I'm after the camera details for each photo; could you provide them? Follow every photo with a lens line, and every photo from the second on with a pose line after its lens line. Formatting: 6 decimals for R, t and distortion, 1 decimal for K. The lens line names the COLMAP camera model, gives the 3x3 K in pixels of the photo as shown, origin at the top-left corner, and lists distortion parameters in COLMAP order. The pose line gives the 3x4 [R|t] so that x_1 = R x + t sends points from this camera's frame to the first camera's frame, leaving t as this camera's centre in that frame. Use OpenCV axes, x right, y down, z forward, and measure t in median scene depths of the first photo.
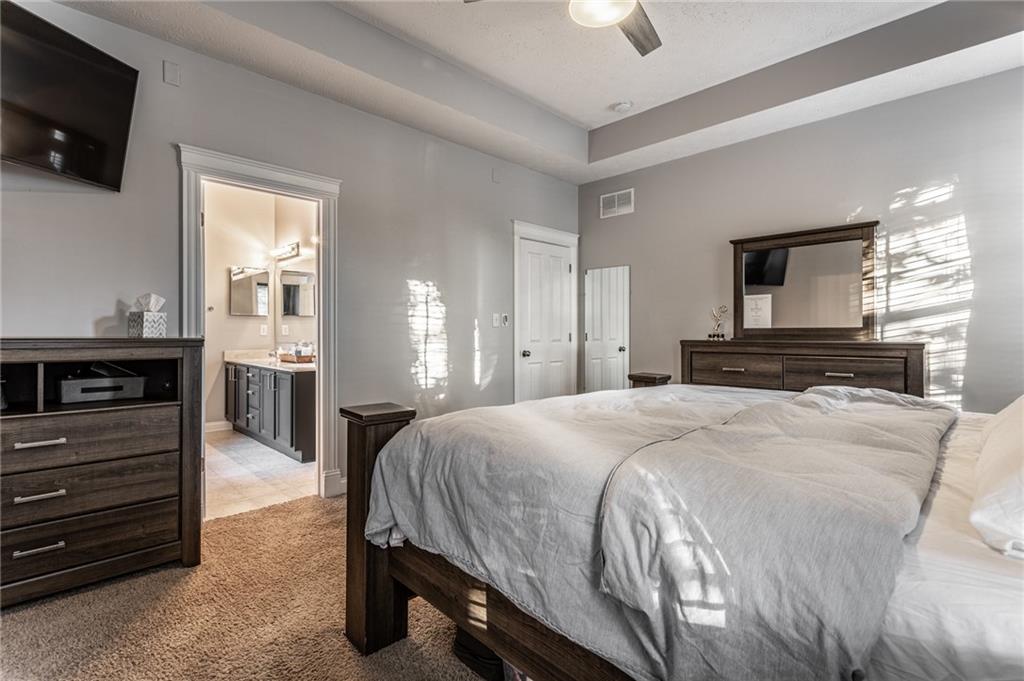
lens RADIAL K [[500.0, 0, 512.1], [0, 500.0, 337.0], [0, 0, 1]] dist [0.002049, 0.000185]
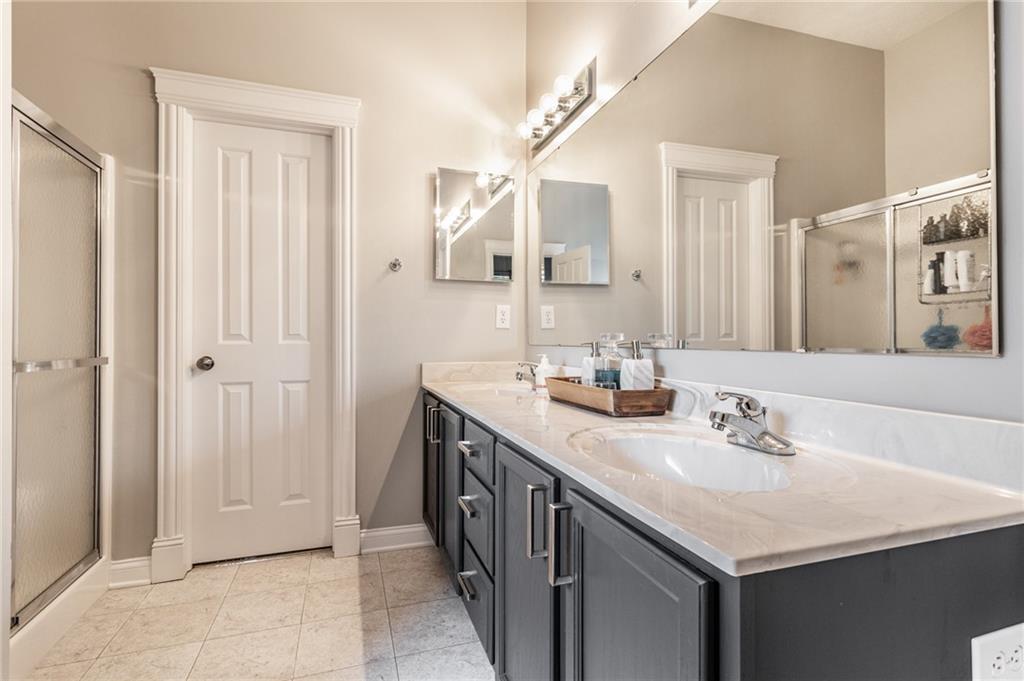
lens RADIAL K [[500.0, 0, 511.4], [0, 500.0, 340.6], [0, 0, 1]] dist [0.002049, 0.000185]
pose [[0.905315, -0.005902, -0.424701, -0.336472], [0.003086, 0.999968, -0.007317, 0.011337], [0.424731, 0.005313, 0.905304, 0.671212]]
